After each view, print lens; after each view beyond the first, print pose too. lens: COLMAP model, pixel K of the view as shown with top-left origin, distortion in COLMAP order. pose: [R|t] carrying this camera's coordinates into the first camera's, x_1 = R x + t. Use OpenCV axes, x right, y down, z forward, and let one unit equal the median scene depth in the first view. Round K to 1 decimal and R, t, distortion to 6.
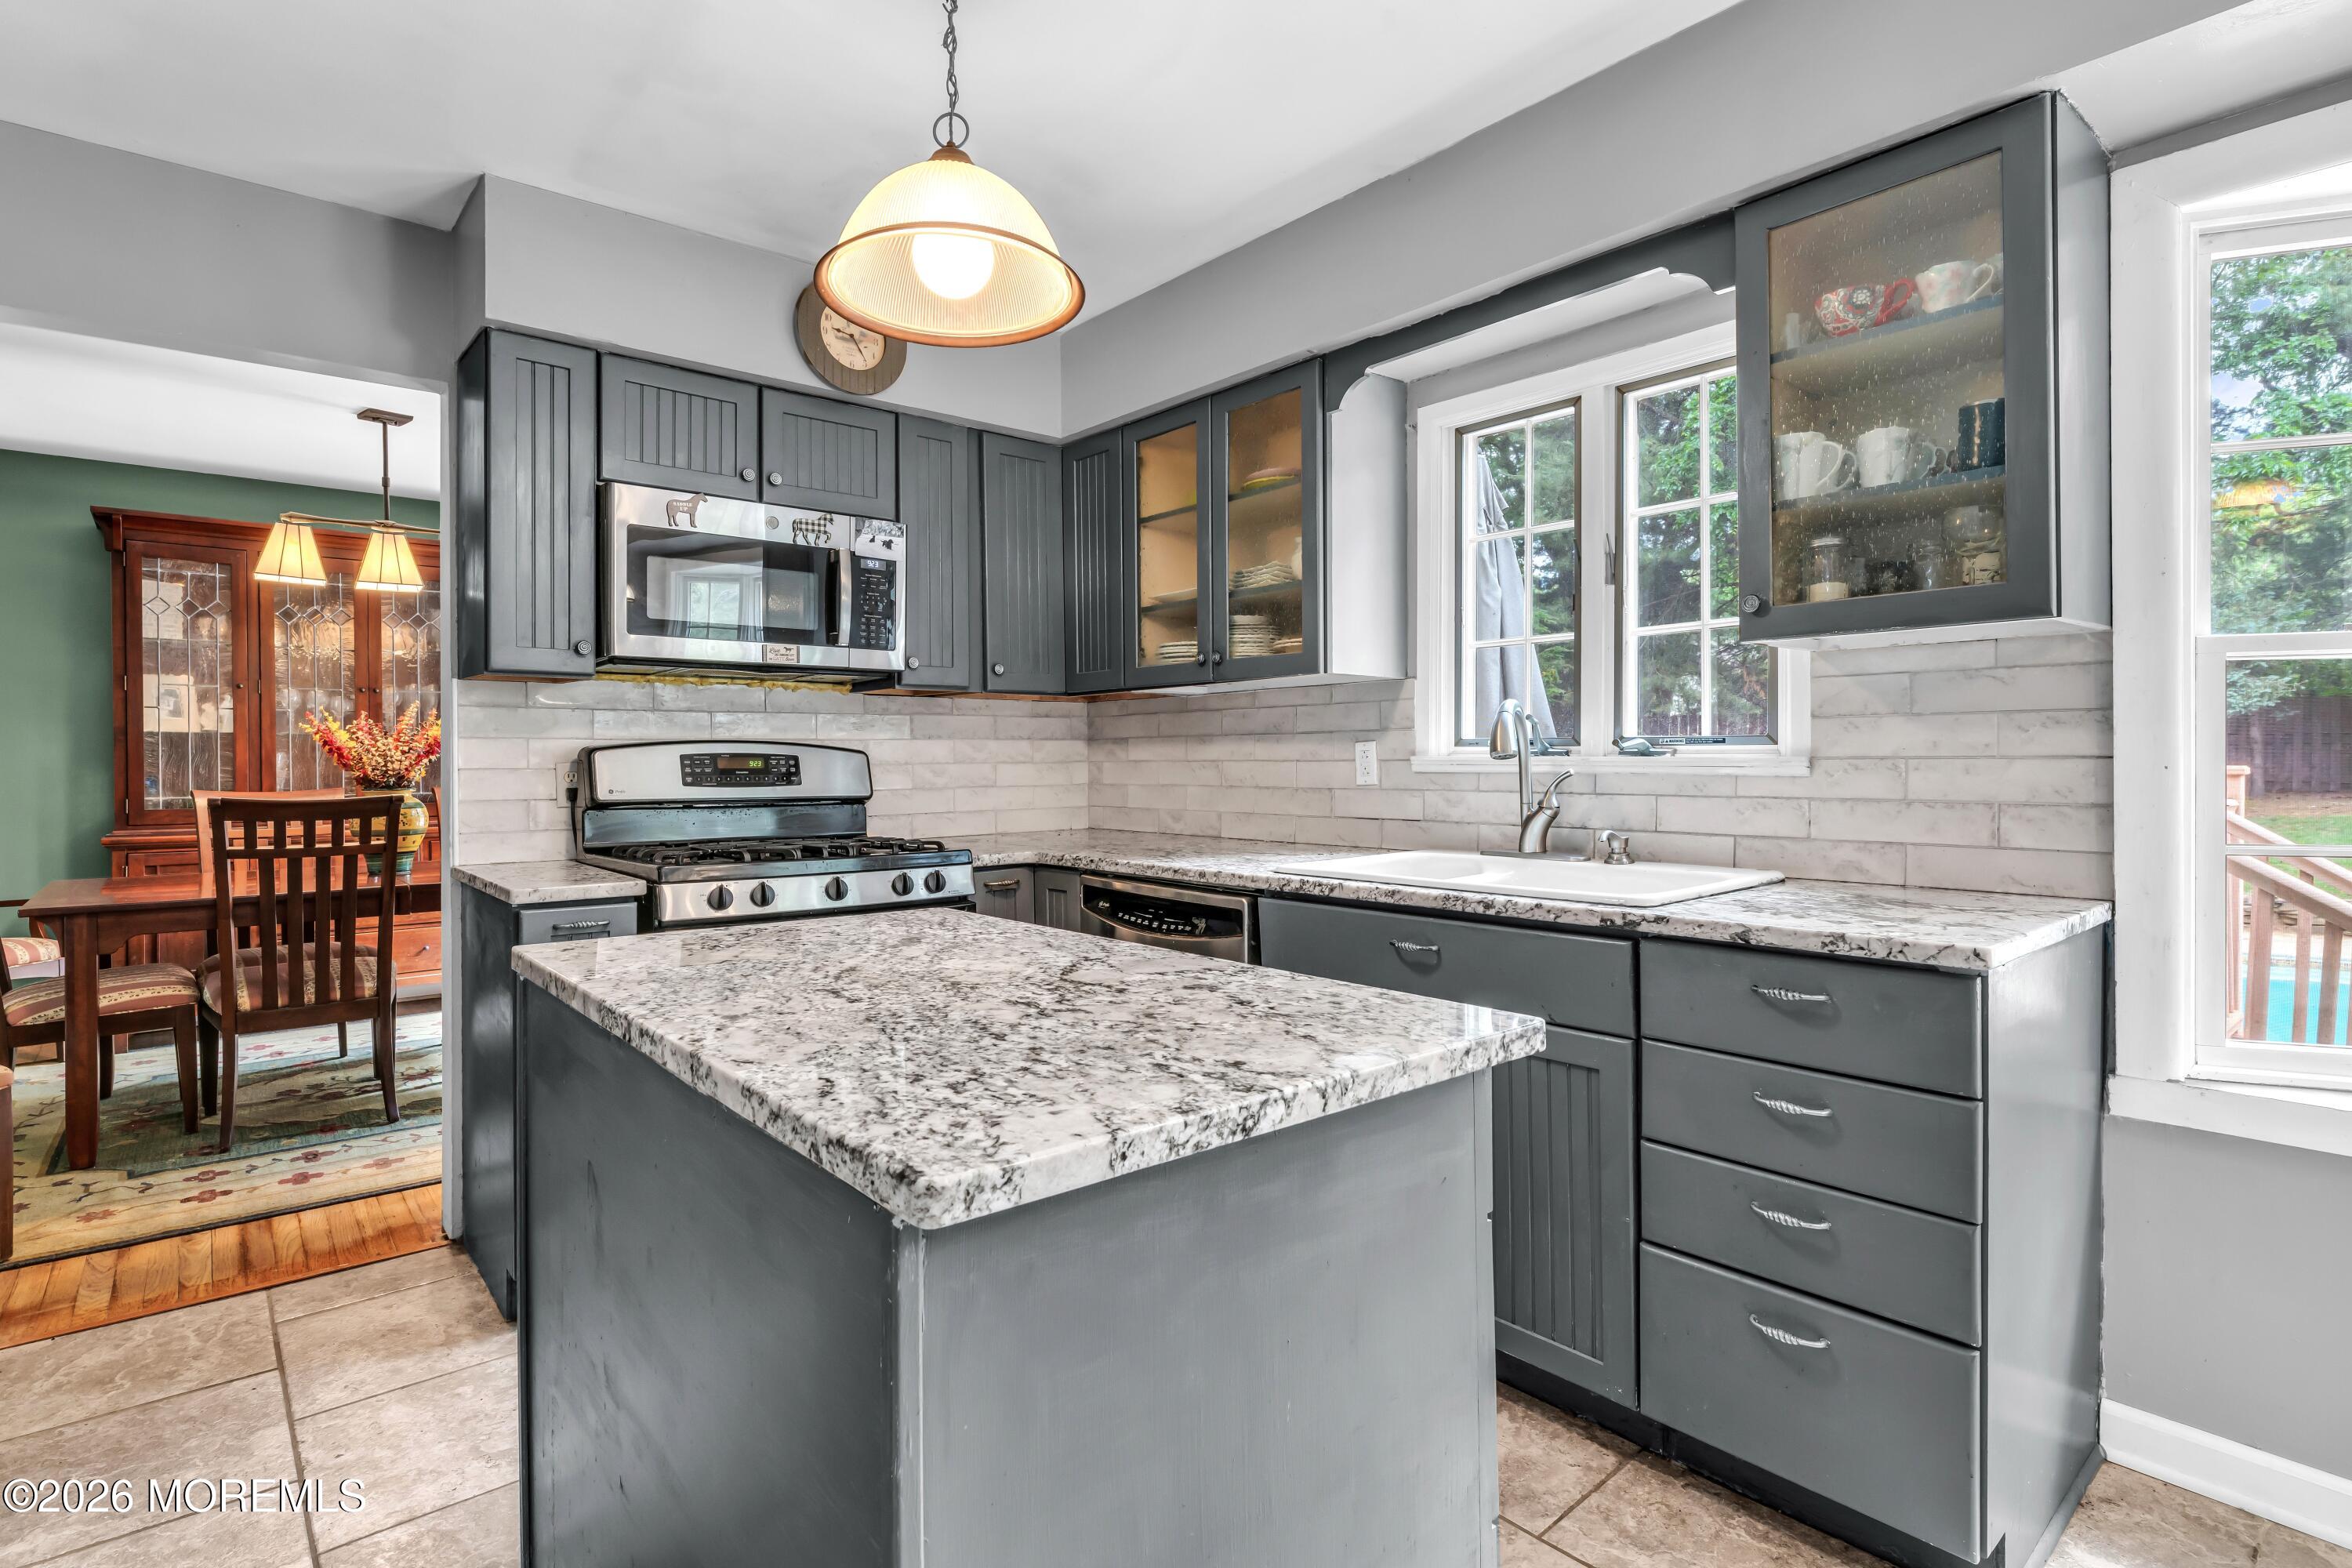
lens RADIAL K [[1135.2, 0, 1190.1], [0, 1135.2, 770.5], [0, 0, 1]] dist [-0.002116, 0.000480]
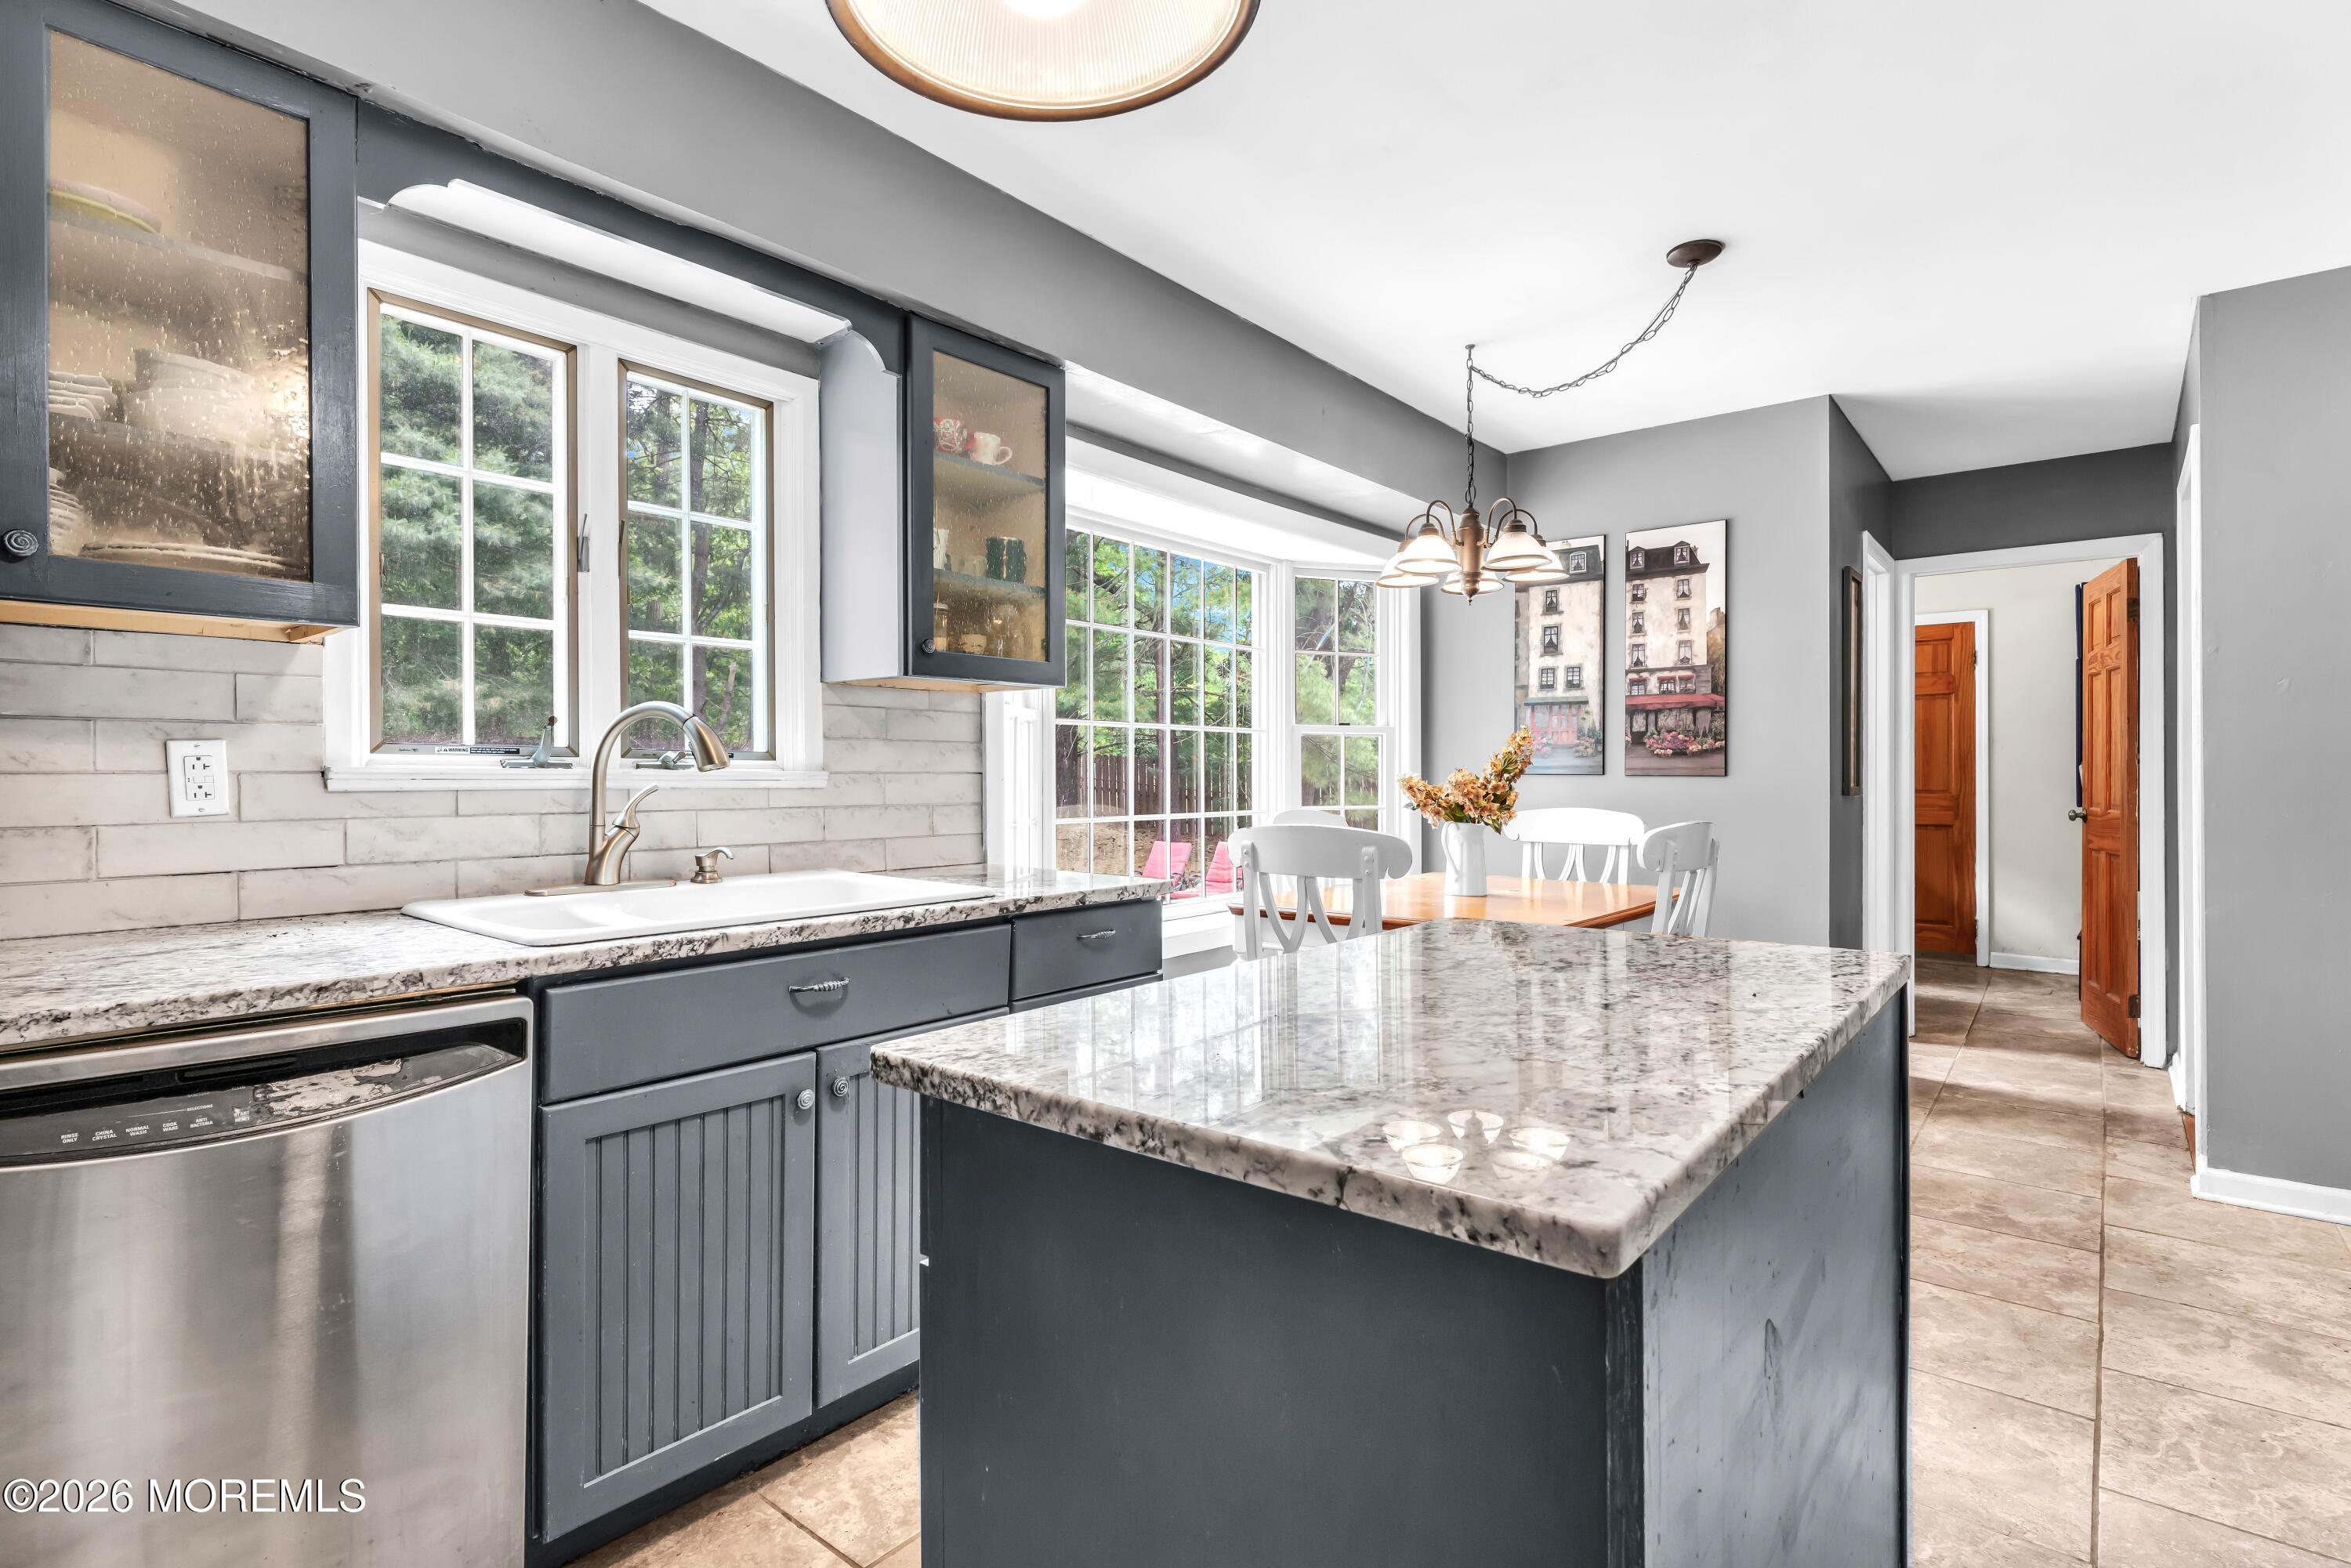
lens RADIAL K [[1134.6, 0, 1191.7], [0, 1134.6, 771.5], [0, 0, 1]] dist [-0.002116, 0.000480]
pose [[-0.162725, 0.006084, 0.986653, -0.498642], [0.009181, 0.999947, -0.004652, -0.002302], [-0.986629, 0.008302, -0.162772, 0.602115]]
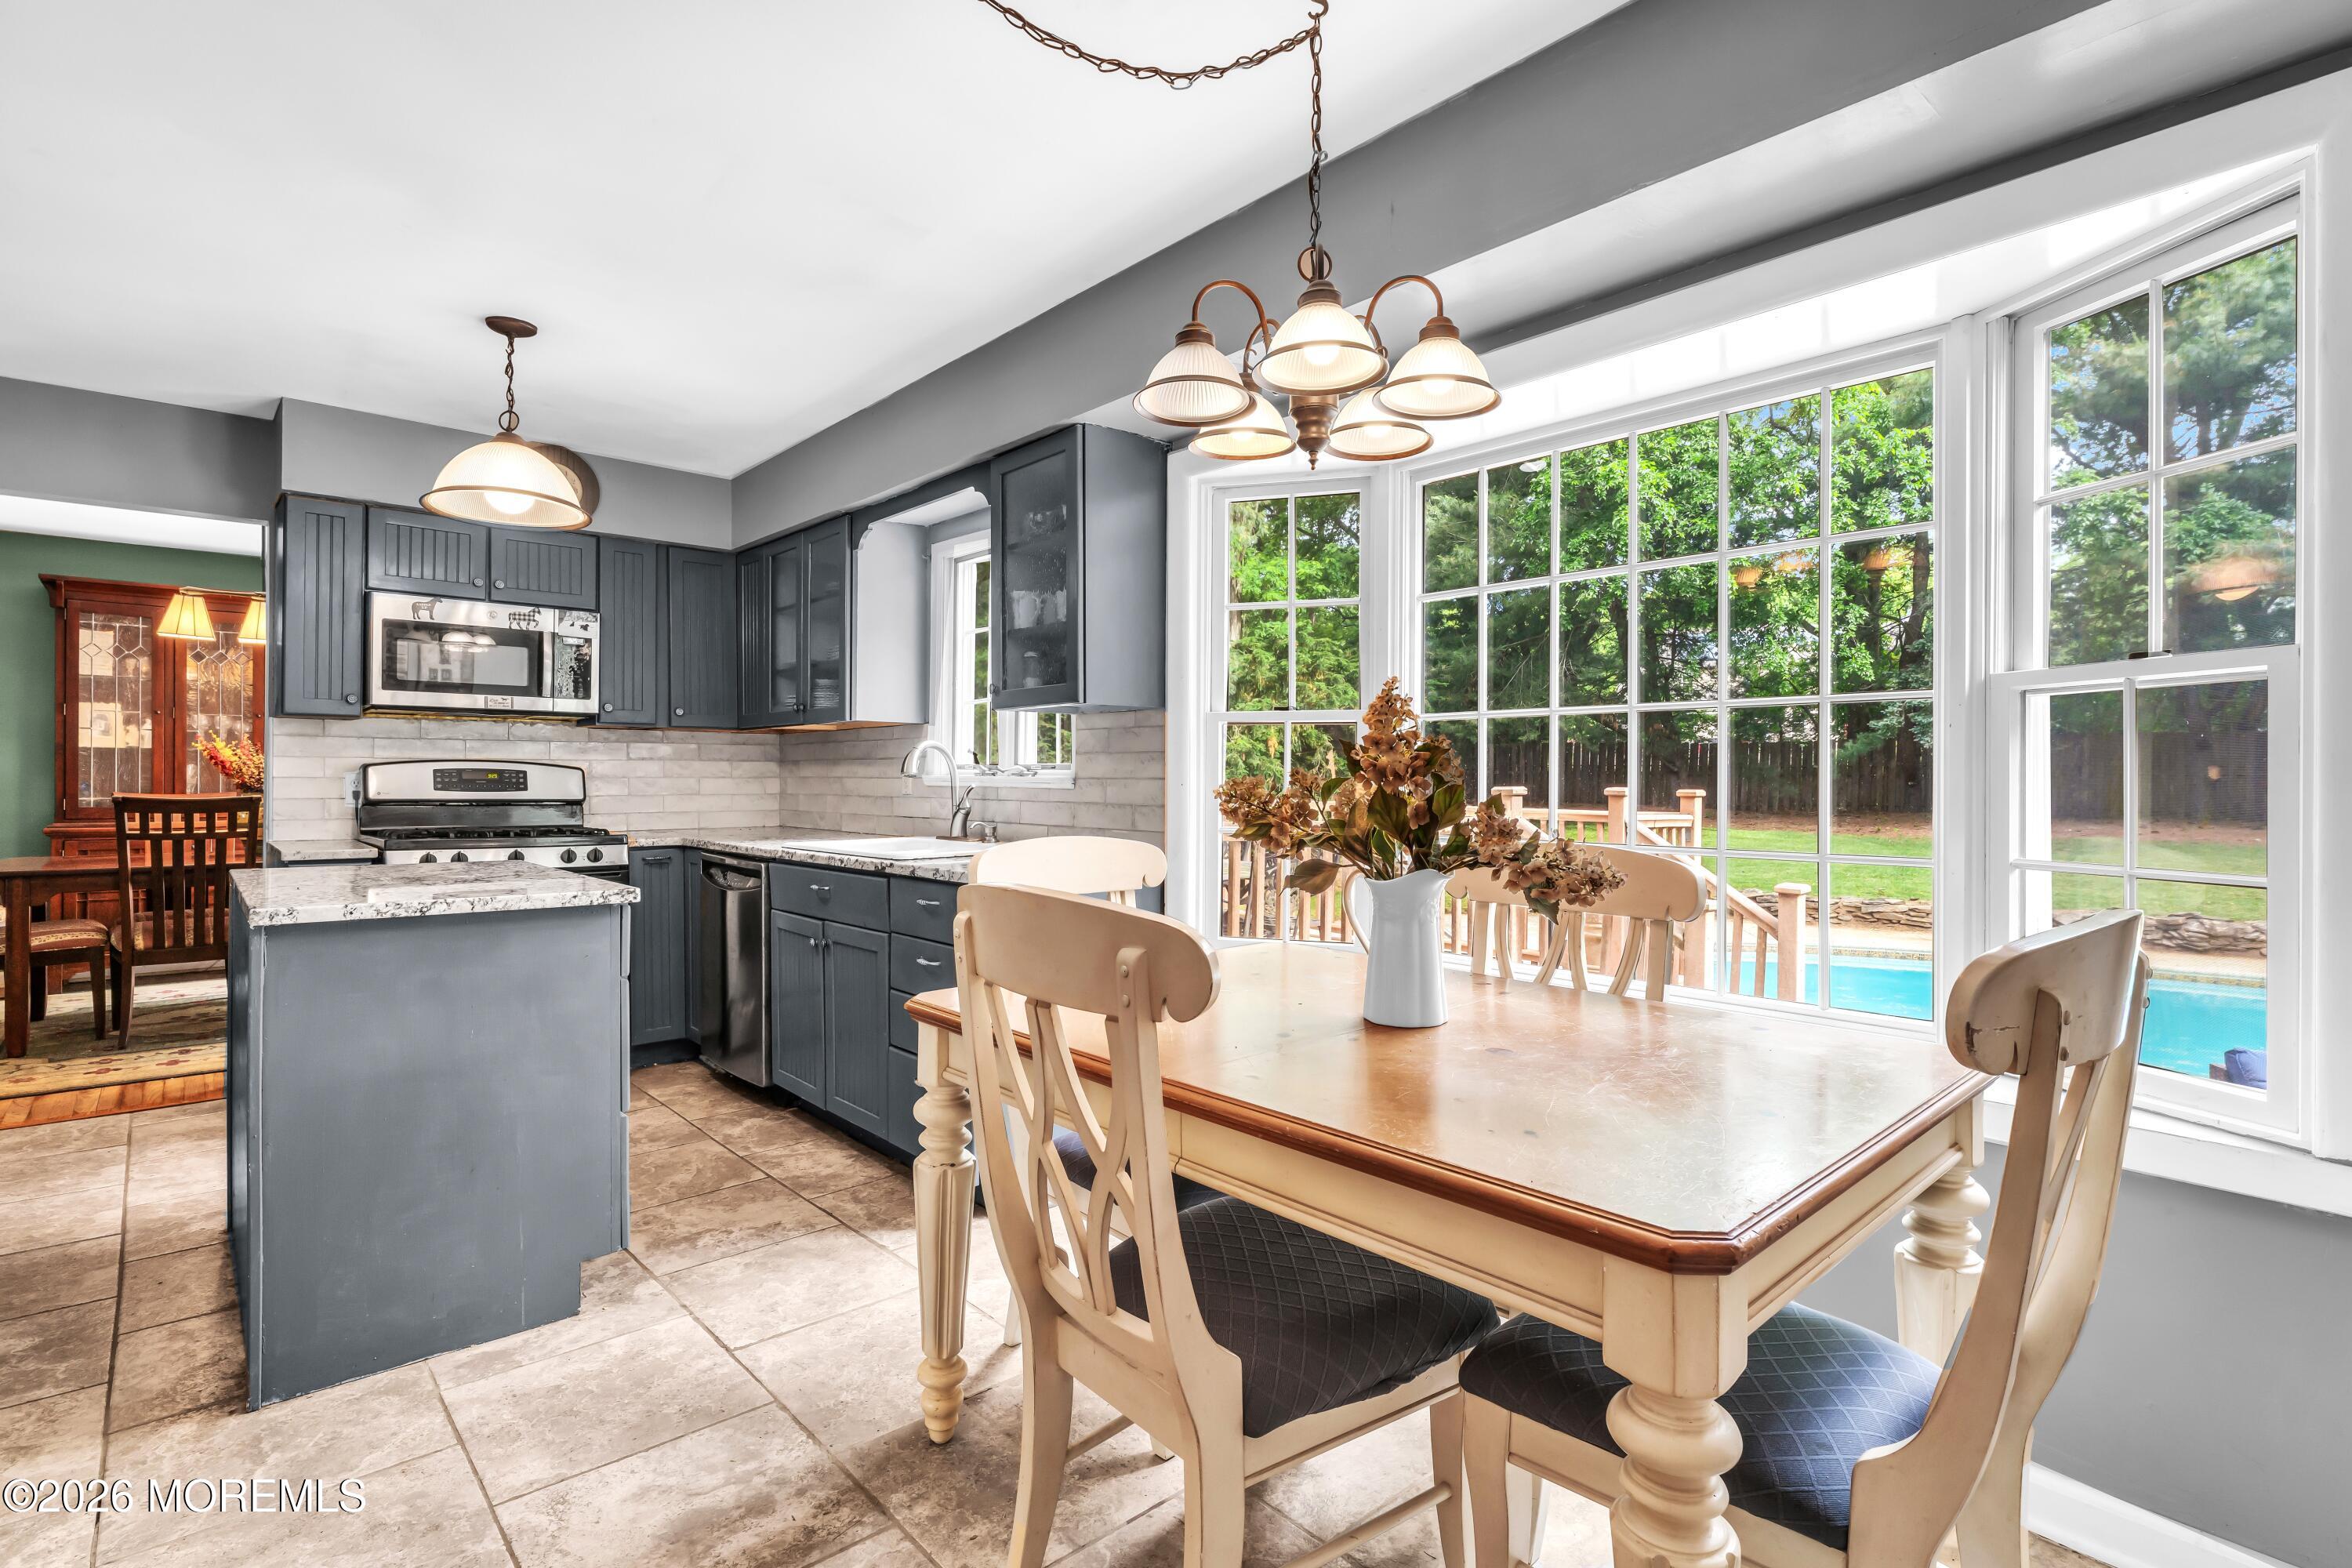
lens RADIAL K [[1135.2, 0, 1228.8], [0, 1135.2, 783.9], [0, 0, 1]] dist [-0.002116, 0.000480]
pose [[0.999613, 0.010347, 0.025826, 0.542554], [-0.010199, 0.999931, -0.005882, 0.003317], [-0.025885, 0.005617, 0.999649, -0.498065]]
